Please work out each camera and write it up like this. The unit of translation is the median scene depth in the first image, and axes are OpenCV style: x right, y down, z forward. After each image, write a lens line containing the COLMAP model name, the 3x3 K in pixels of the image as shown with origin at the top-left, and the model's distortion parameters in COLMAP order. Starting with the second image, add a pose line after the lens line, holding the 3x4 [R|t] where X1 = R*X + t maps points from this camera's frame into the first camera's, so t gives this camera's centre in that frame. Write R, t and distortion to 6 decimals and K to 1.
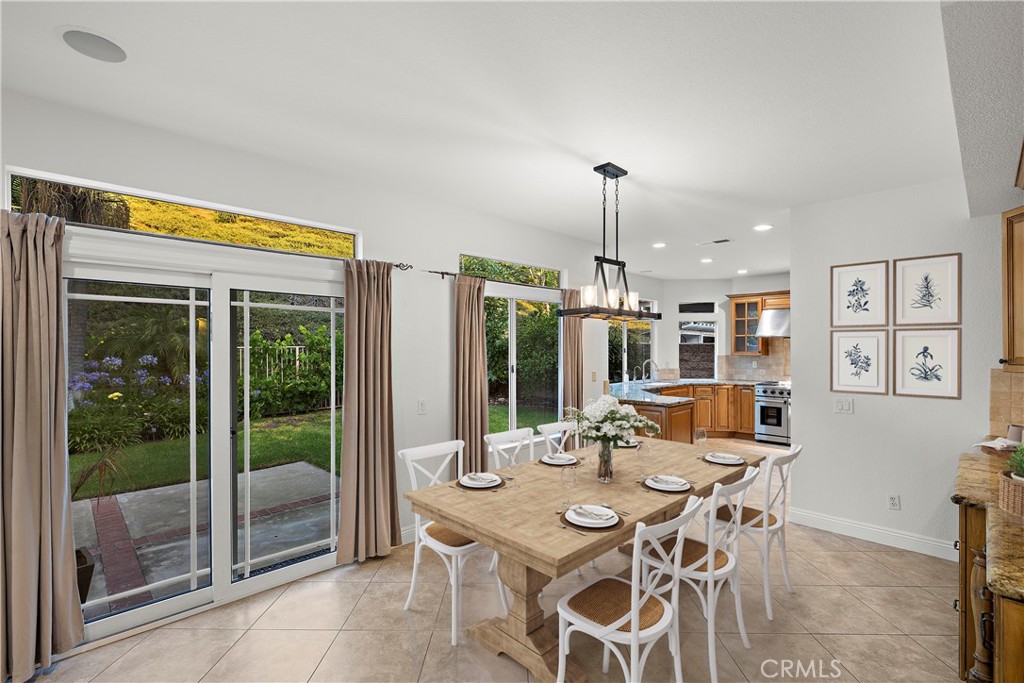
lens RADIAL K [[458.3, 0, 512.2], [0, 458.3, 349.8], [0, 0, 1]] dist [0.000355, 0.000197]
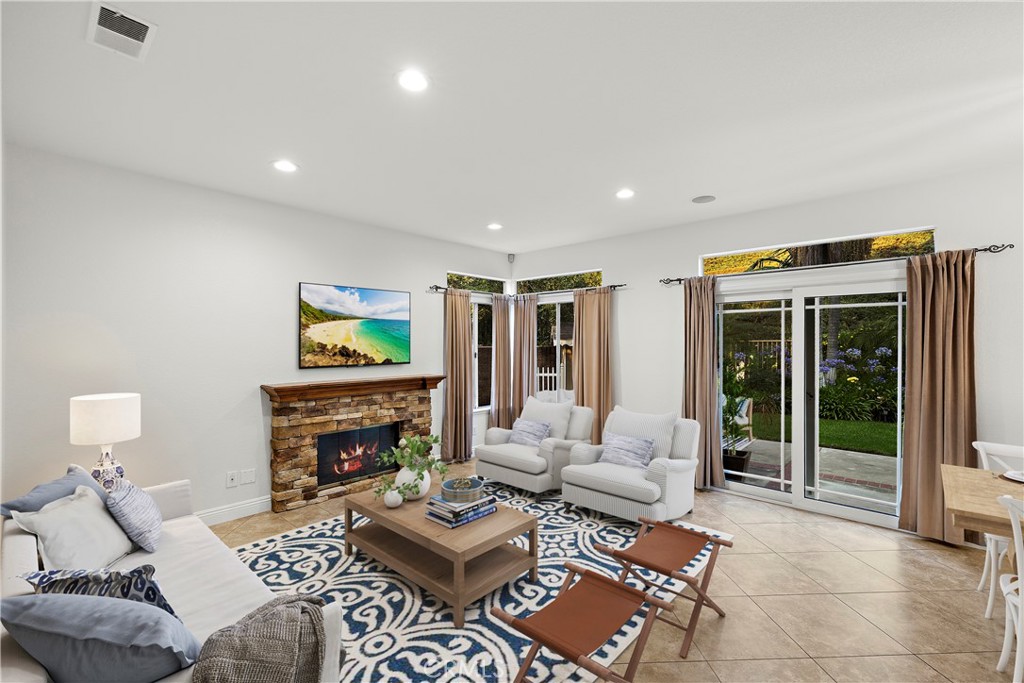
lens RADIAL K [[432.6, 0, 505.4], [0, 432.6, 335.3], [0, 0, 1]] dist [-0.002104, -0.000092]
pose [[0.052922, -0.016262, -0.998466, 0.693498], [-0.008362, 0.999825, -0.016728, 0.018609], [0.998564, 0.009234, 0.052777, -0.033087]]
